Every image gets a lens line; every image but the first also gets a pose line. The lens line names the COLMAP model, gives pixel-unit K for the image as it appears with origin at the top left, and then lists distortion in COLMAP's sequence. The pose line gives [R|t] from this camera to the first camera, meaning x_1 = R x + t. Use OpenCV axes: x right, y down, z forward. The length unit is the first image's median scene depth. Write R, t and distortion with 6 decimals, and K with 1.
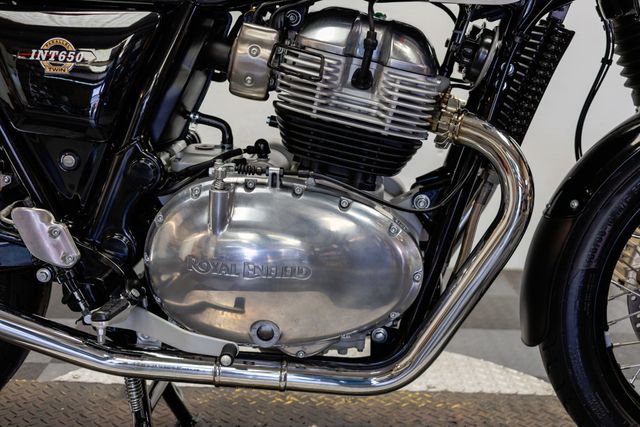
lens RADIAL K [[934.0, 0, 320.0], [0, 934.0, 213.5], [0, 0, 1]] dist [0.038429, -0.023930]
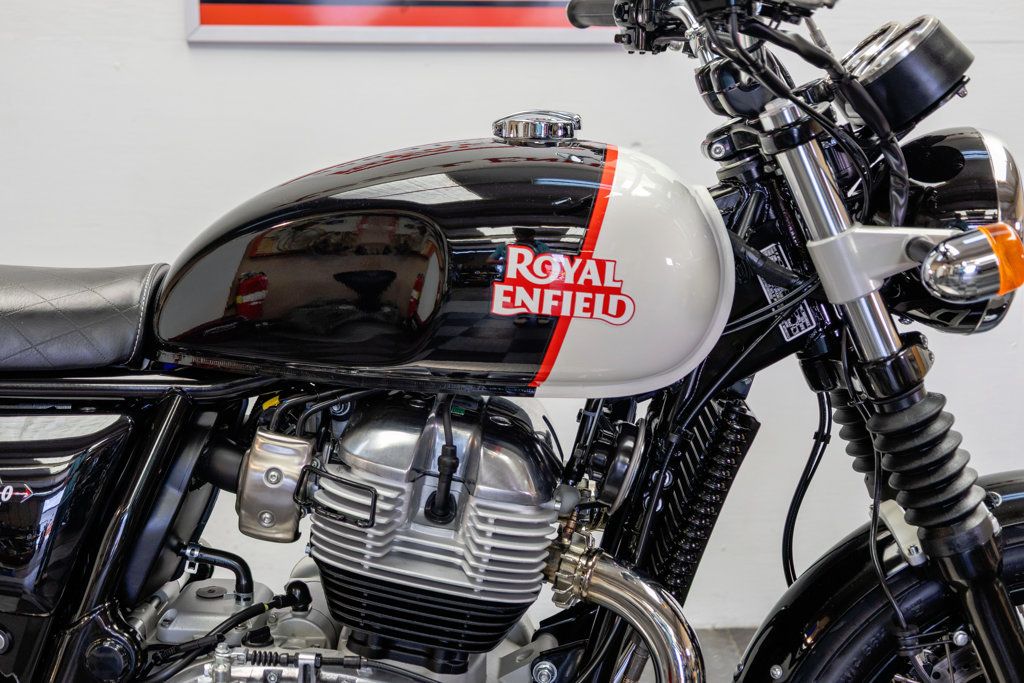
lens RADIAL K [[1494.4, 0, 512.0], [0, 1494.4, 341.5], [0, 0, 1]] dist [0.038429, -0.023930]
pose [[0.999431, -0.030124, 0.015156, 0.082780], [0.030894, 0.998093, -0.053437, -0.201963], [-0.013517, 0.053875, 0.998456, -0.058800]]
